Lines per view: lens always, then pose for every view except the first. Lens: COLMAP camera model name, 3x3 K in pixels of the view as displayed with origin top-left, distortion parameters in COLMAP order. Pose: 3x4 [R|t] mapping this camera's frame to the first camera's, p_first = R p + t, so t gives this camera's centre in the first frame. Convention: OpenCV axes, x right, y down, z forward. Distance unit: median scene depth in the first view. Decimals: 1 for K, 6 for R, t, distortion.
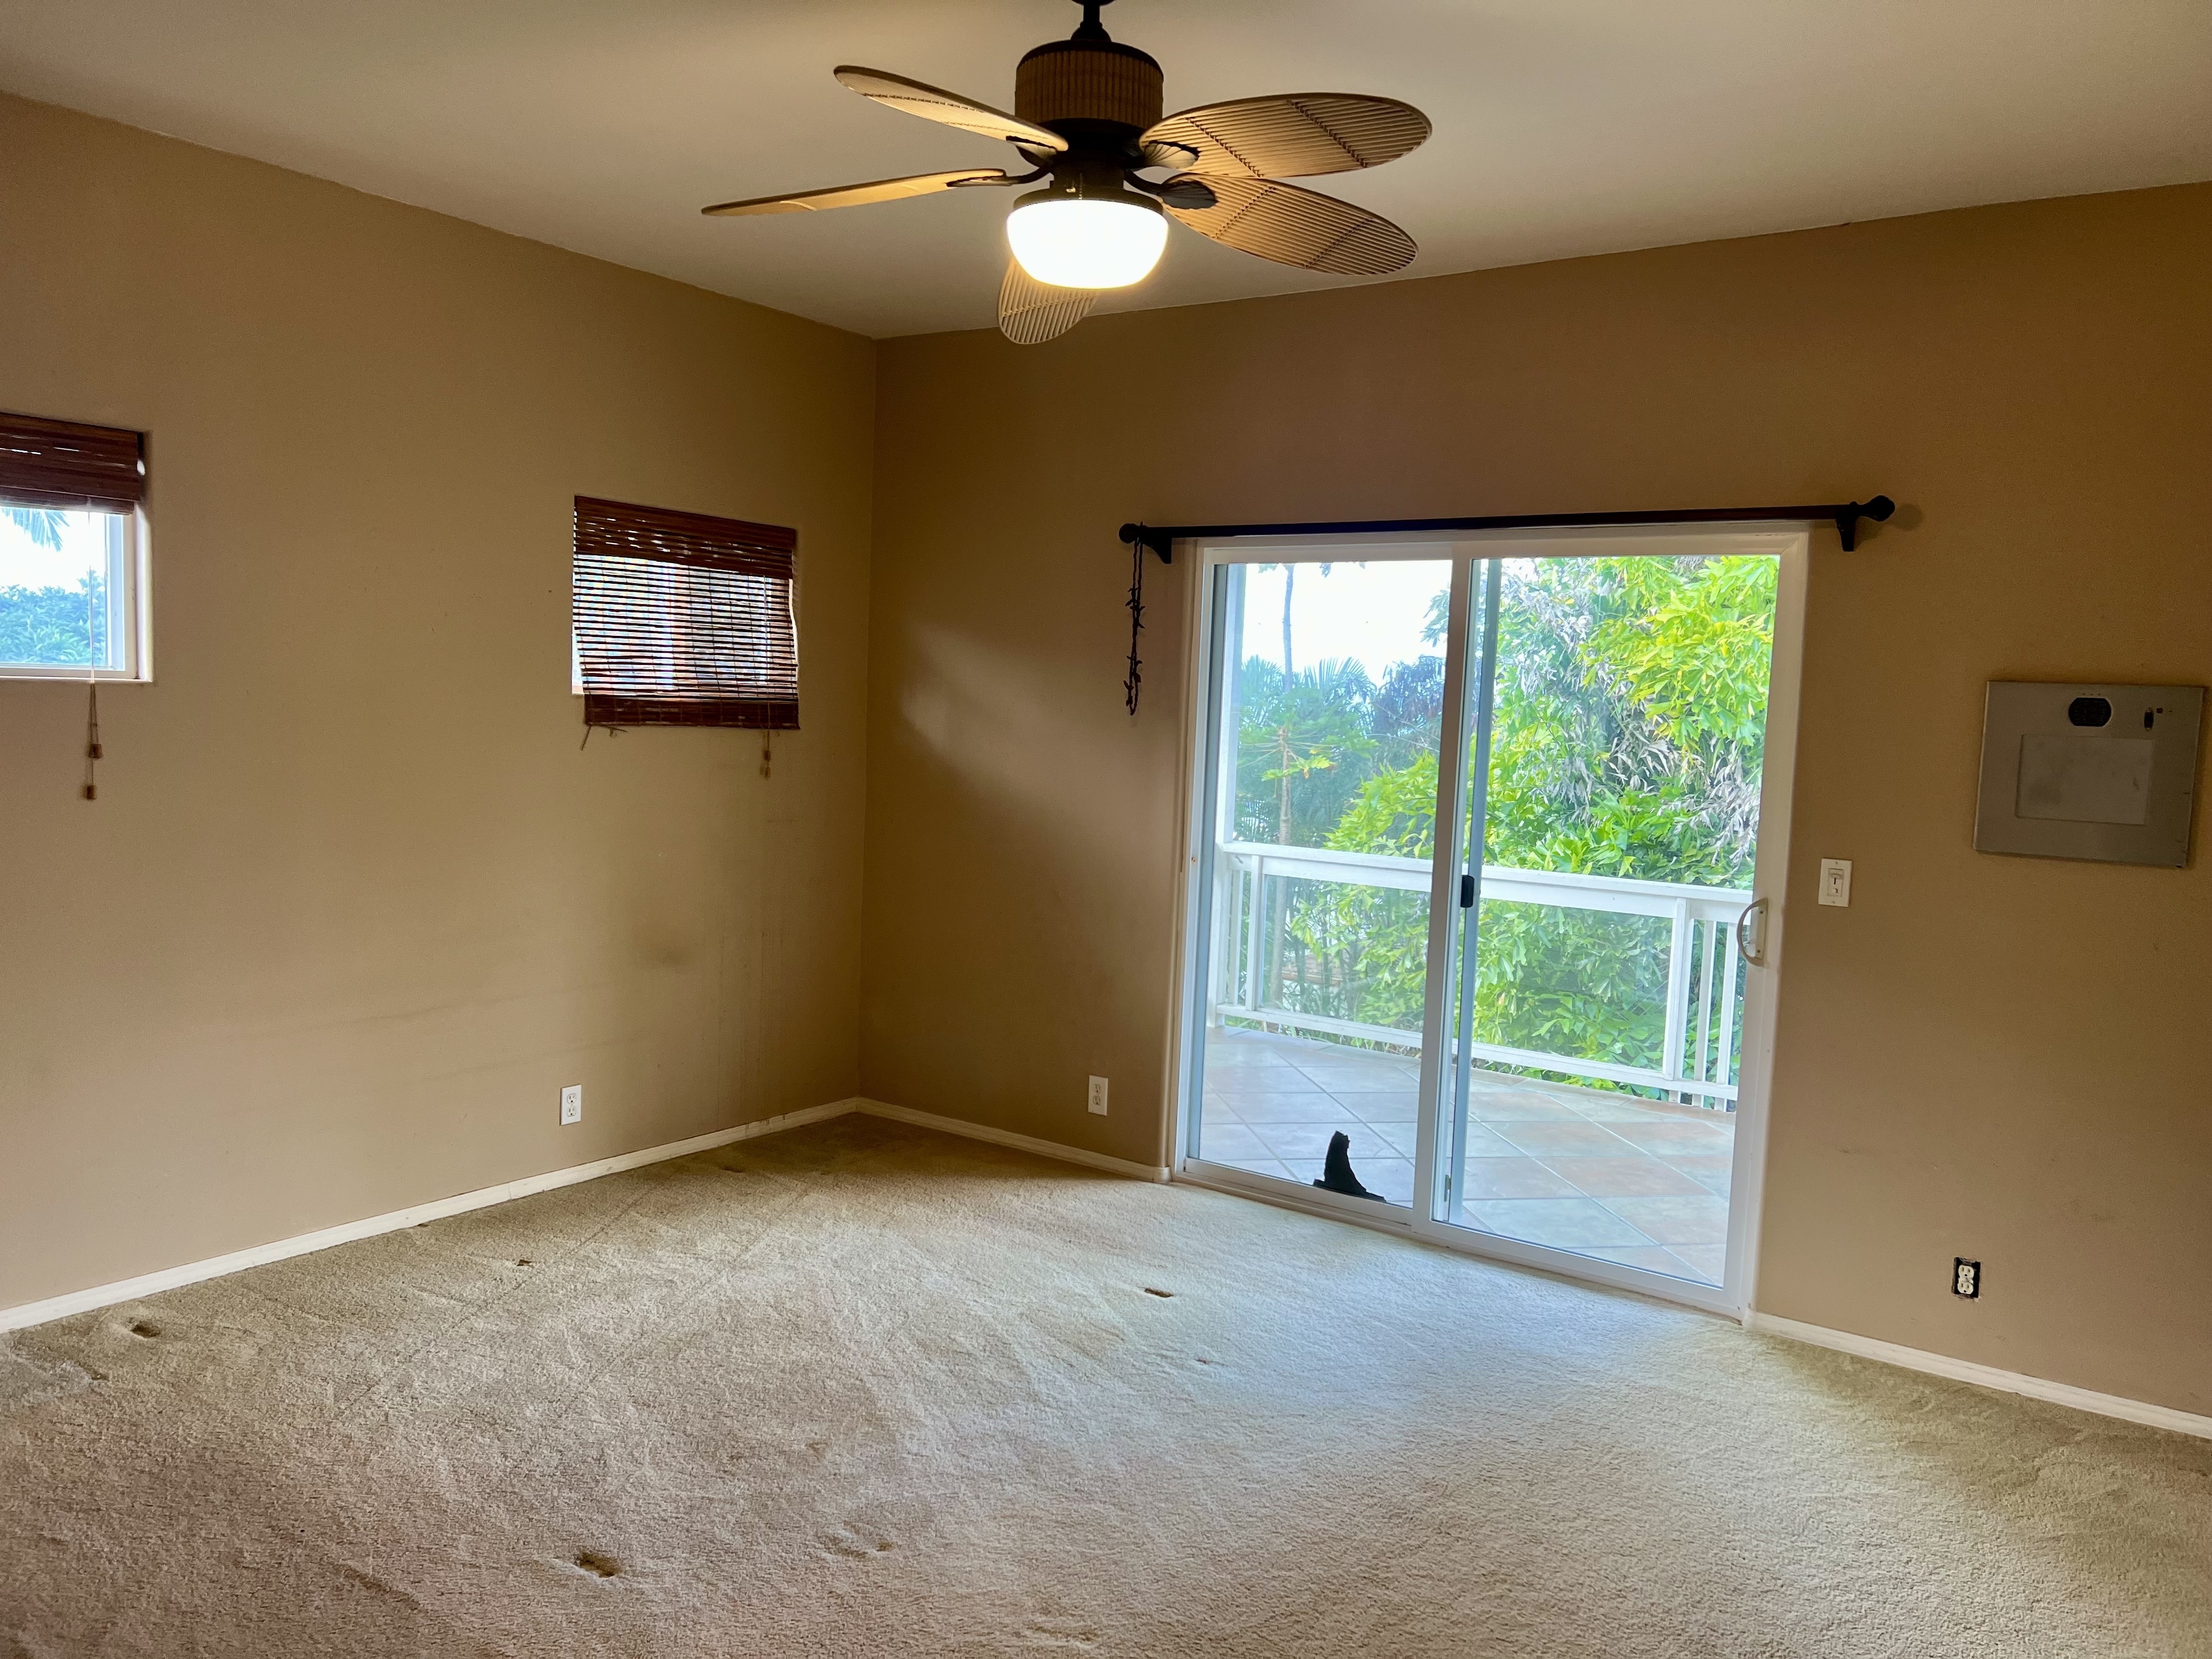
lens RADIAL K [[1665.5, 0, 1106.3], [0, 1665.5, 823.6], [0, 0, 1]] dist [0.029105, -0.057147]
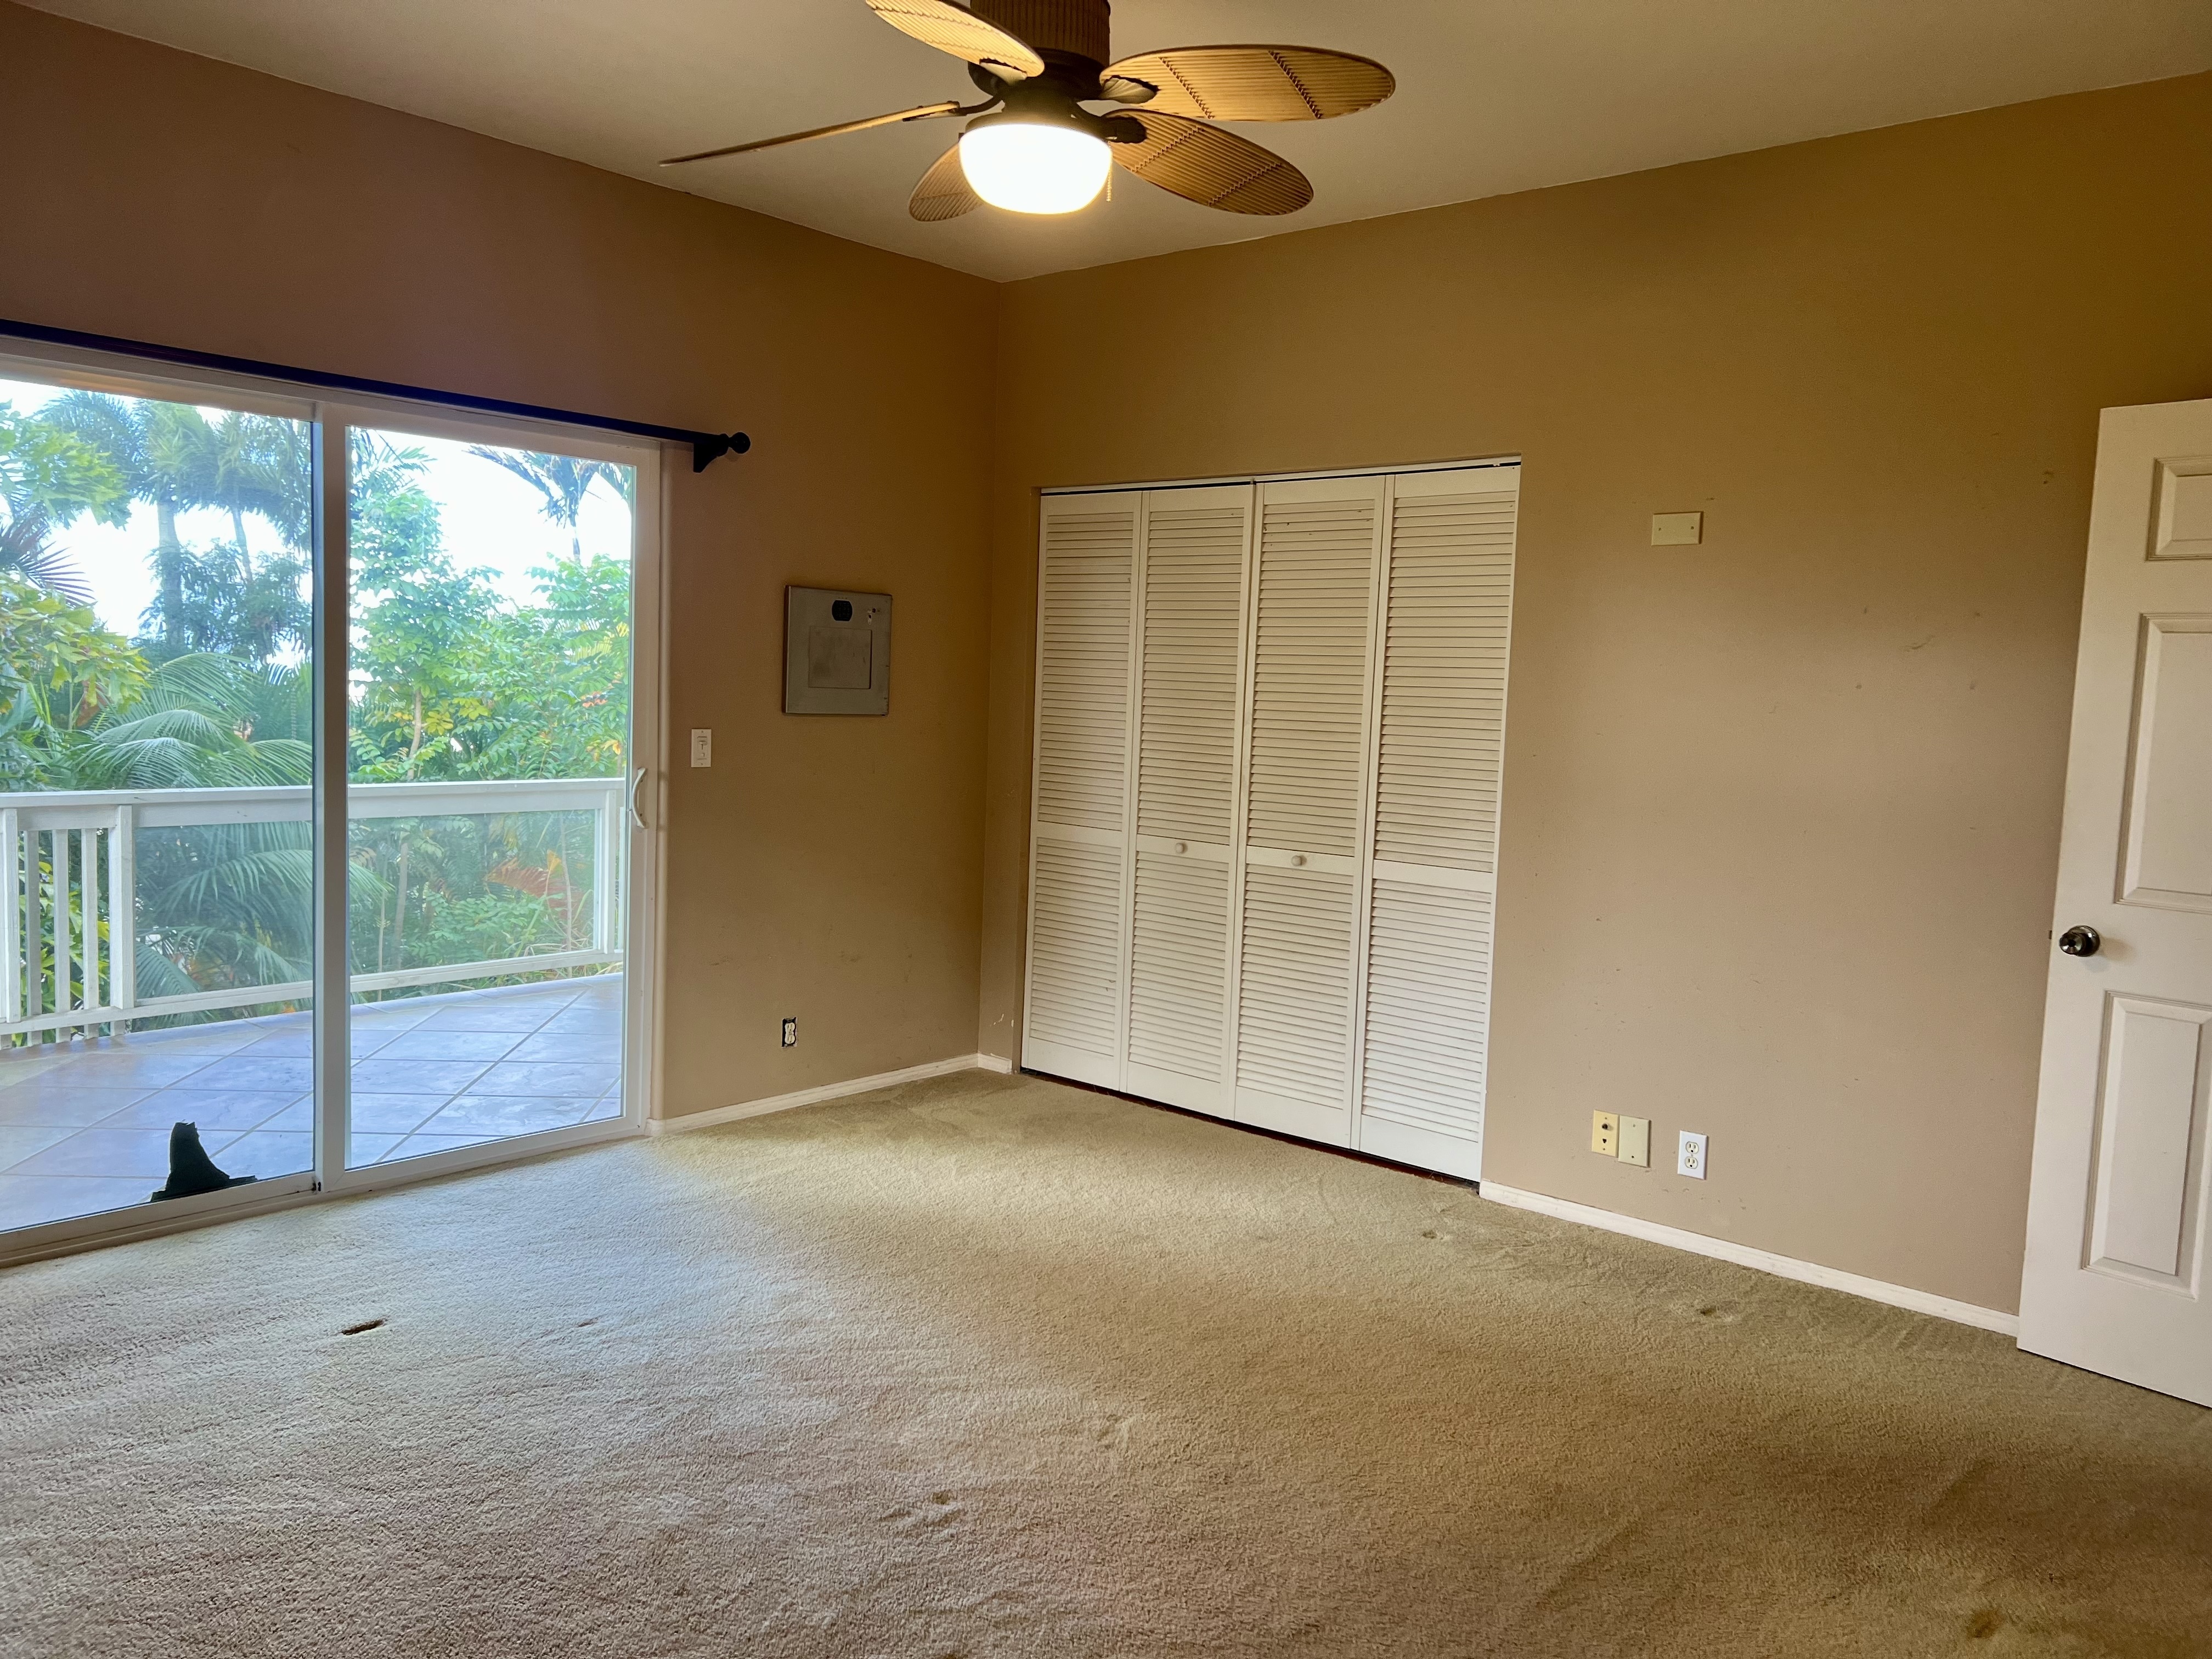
lens RADIAL K [[1602.3, 0, 1102.6], [0, 1602.3, 837.2], [0, 0, 1]] dist [-0.004600, -0.002756]
pose [[0.077604, -0.125242, 0.989086, -0.700261], [0.042212, 0.991601, 0.122249, -0.030322], [-0.996090, 0.032265, 0.082239, 0.615684]]
